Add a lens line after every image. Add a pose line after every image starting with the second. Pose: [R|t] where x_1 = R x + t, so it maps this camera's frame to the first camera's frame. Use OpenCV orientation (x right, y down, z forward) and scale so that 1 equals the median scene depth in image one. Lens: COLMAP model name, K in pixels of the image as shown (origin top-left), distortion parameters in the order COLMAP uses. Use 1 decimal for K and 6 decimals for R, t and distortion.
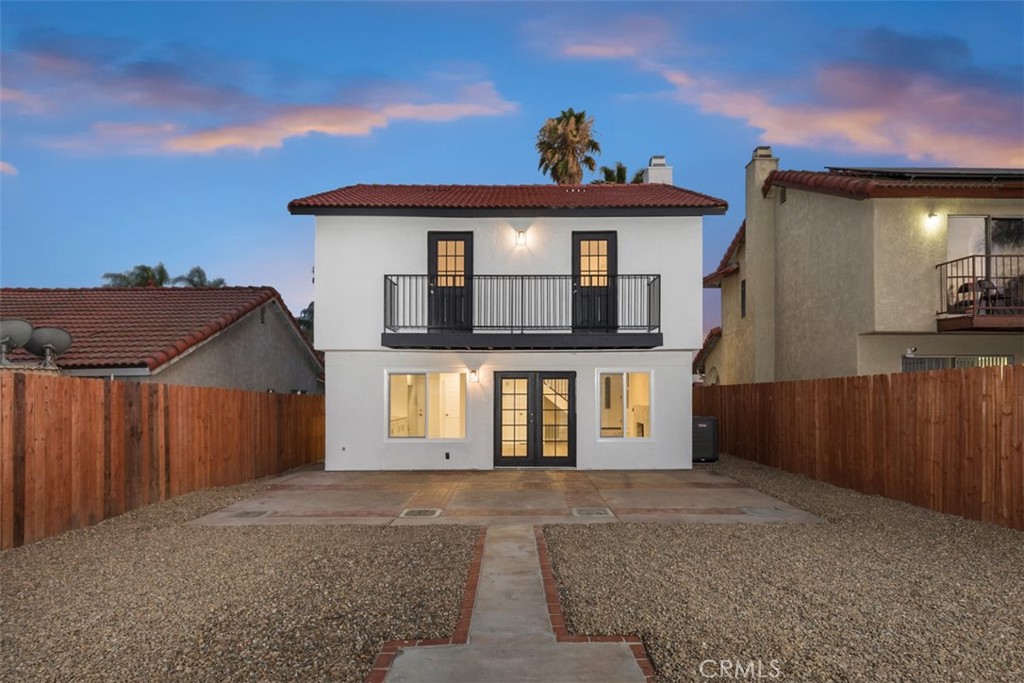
lens RADIAL K [[596.6, 0, 512.0], [0, 596.6, 361.8], [0, 0, 1]] dist [-0.001727, 0.000181]
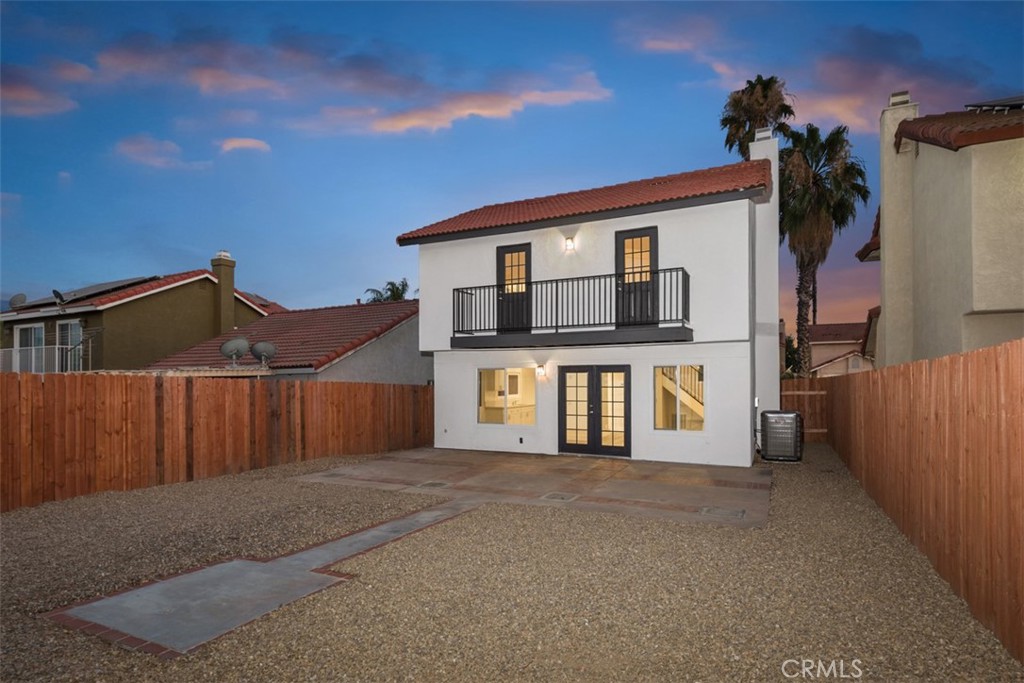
lens RADIAL K [[593.9, 0, 512.0], [0, 593.9, 341.5], [0, 0, 1]] dist [-0.001783, 0.000067]
pose [[0.875230, -0.032925, -0.482585, 0.441765], [0.030318, 0.999453, -0.013205, -0.017667], [0.482756, -0.003074, 0.875750, -0.004028]]
